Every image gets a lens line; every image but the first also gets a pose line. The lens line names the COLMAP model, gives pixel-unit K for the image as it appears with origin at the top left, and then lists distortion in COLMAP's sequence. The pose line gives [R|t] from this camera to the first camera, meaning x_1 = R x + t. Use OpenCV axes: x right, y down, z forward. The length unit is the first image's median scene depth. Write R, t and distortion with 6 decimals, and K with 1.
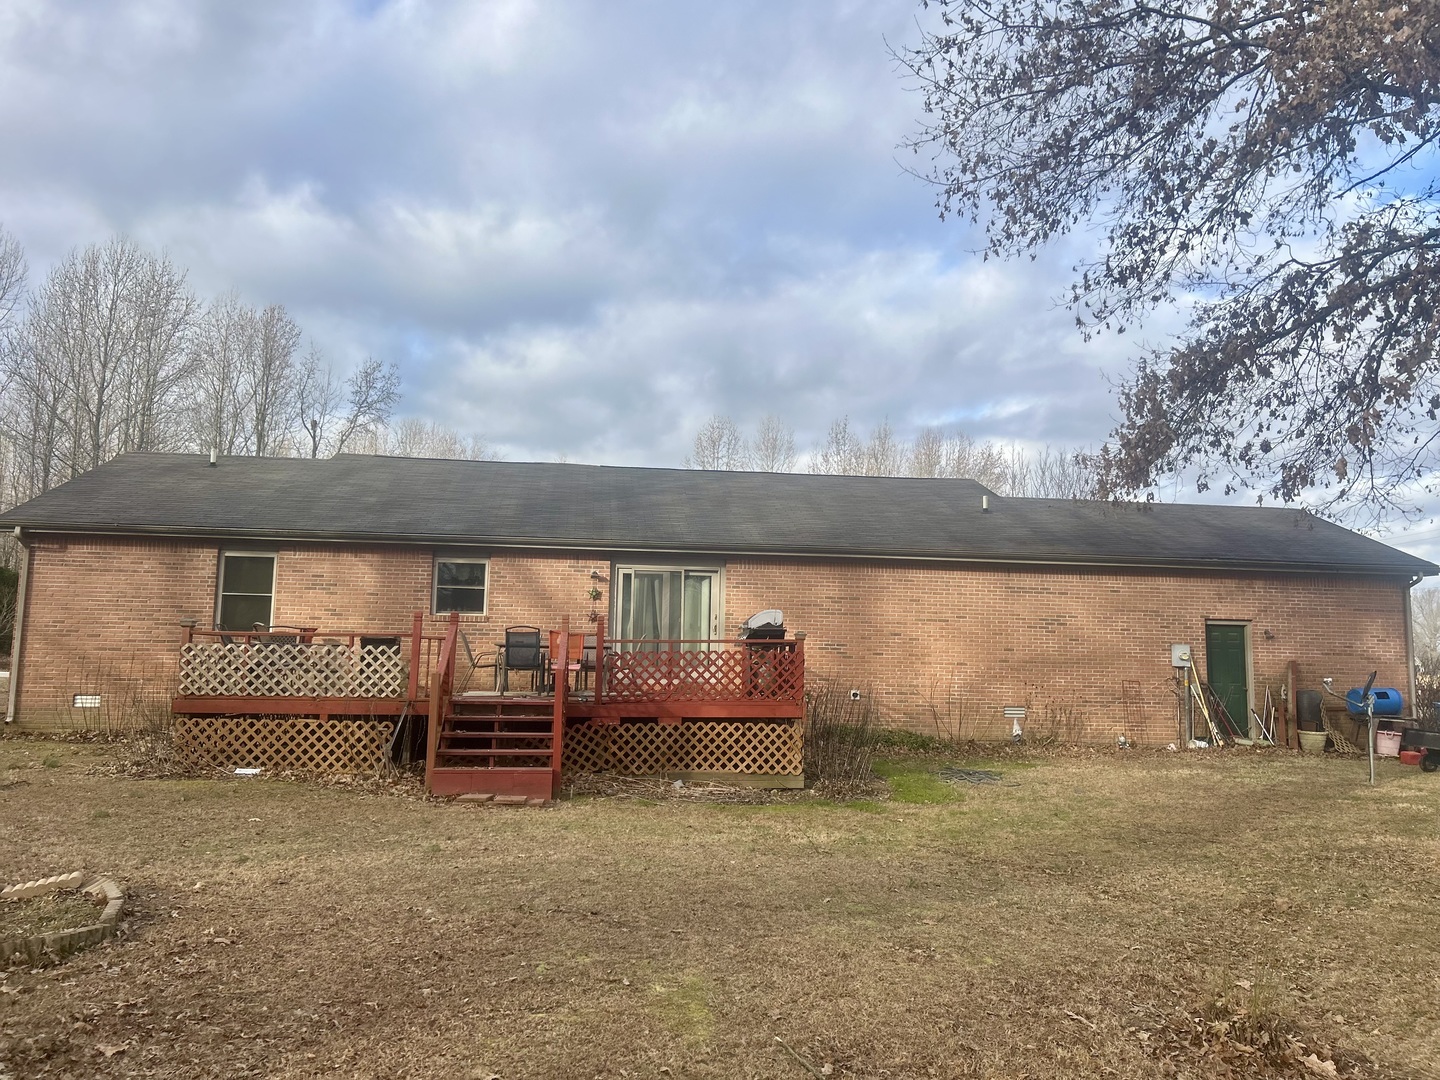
lens RADIAL K [[1058.9, 0, 720.3], [0, 1058.9, 539.8], [0, 0, 1]] dist [0.012396, -0.011214]
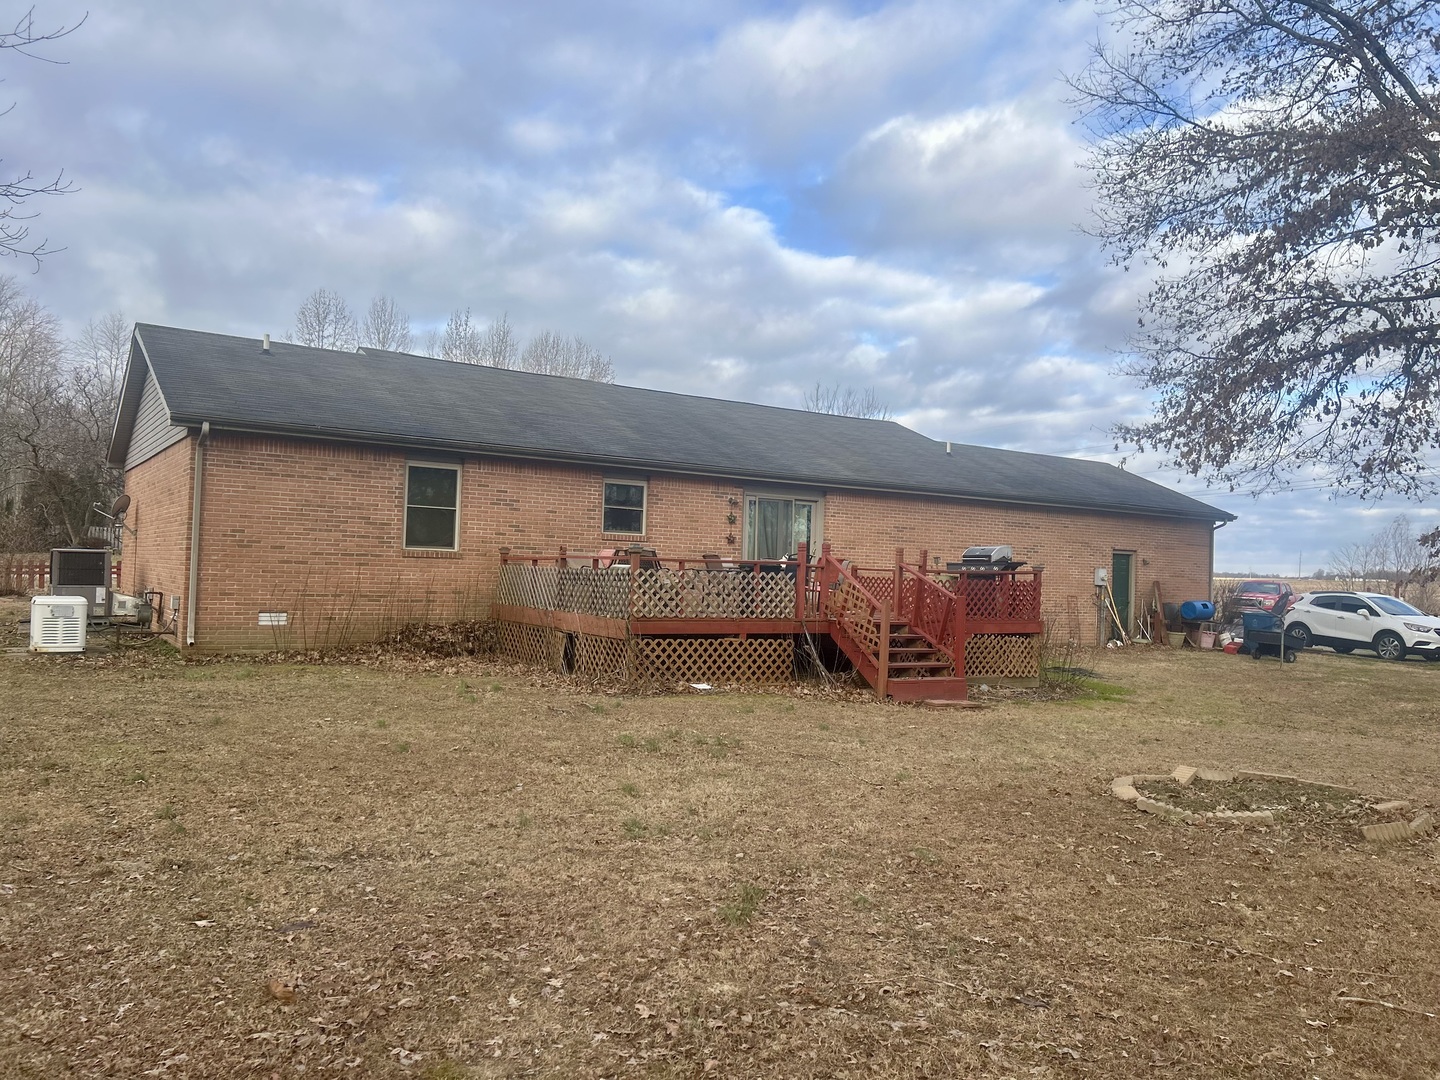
lens RADIAL K [[1058.9, 0, 757.2], [0, 1058.9, 526.8], [0, 0, 1]] dist [0.012396, -0.011214]
pose [[0.900380, 0.030798, 0.434014, -0.597140], [-0.066917, 0.995426, 0.068185, -0.016587], [-0.429929, -0.090435, 0.898322, 0.005579]]
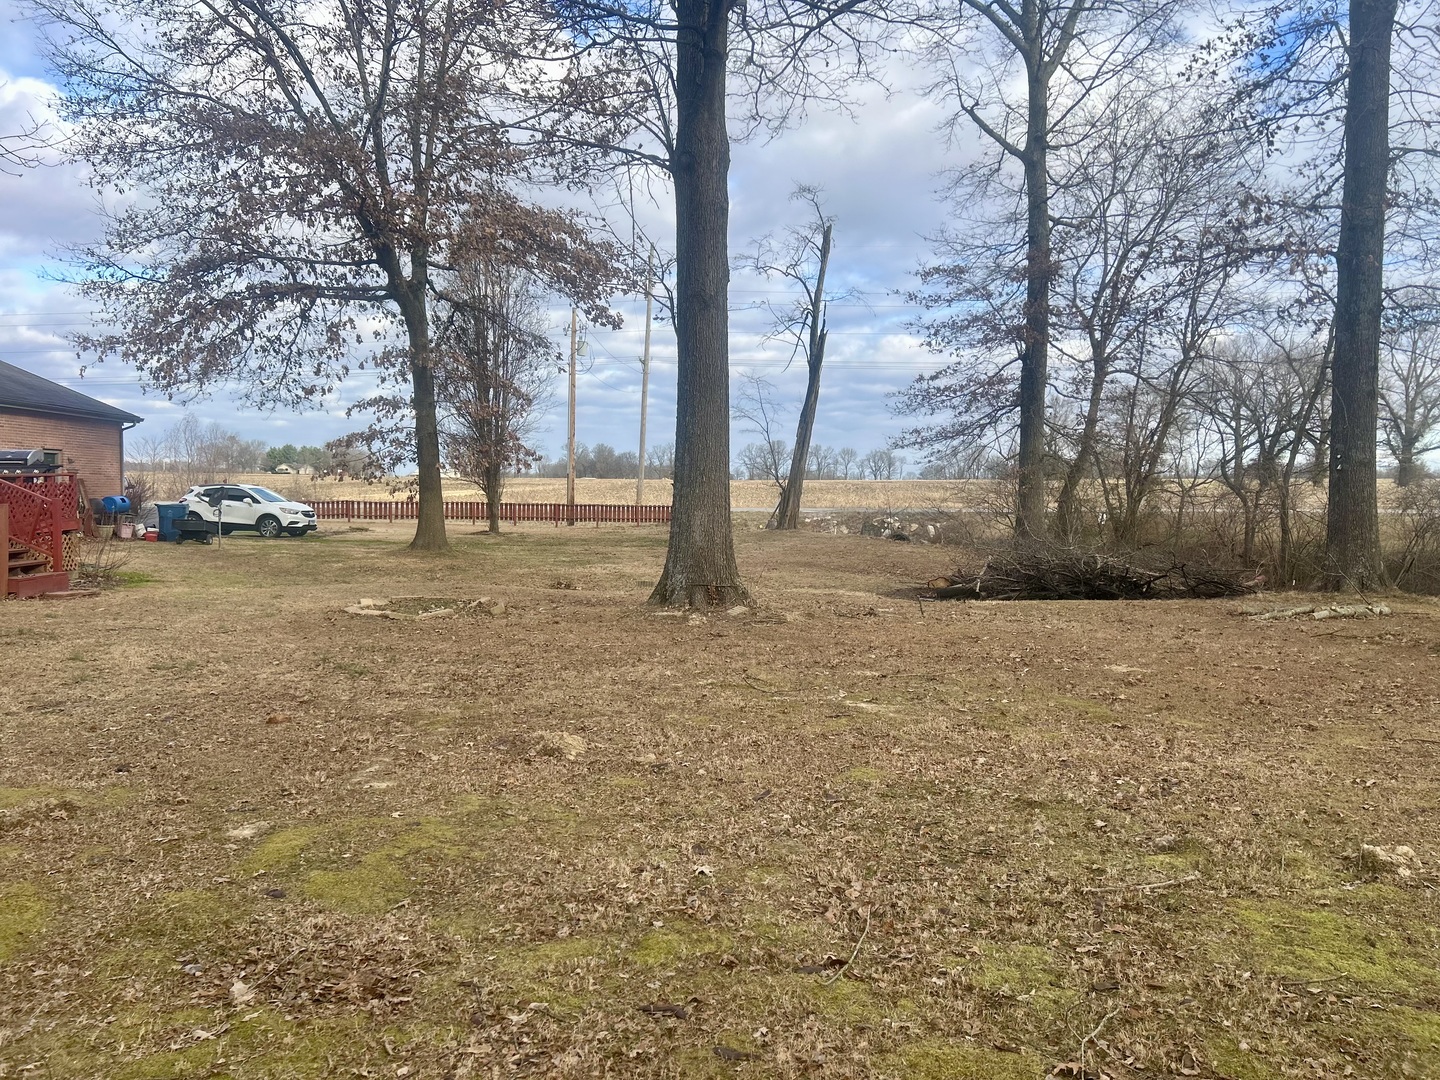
lens RADIAL K [[1058.9, 0, 721.1], [0, 1058.9, 542.0], [0, 0, 1]] dist [0.012396, -0.011214]
pose [[0.065463, -0.066888, 0.995611, -0.990664], [-0.126390, 0.989159, 0.074765, -0.022953], [-0.989818, -0.130729, 0.056300, 0.048248]]
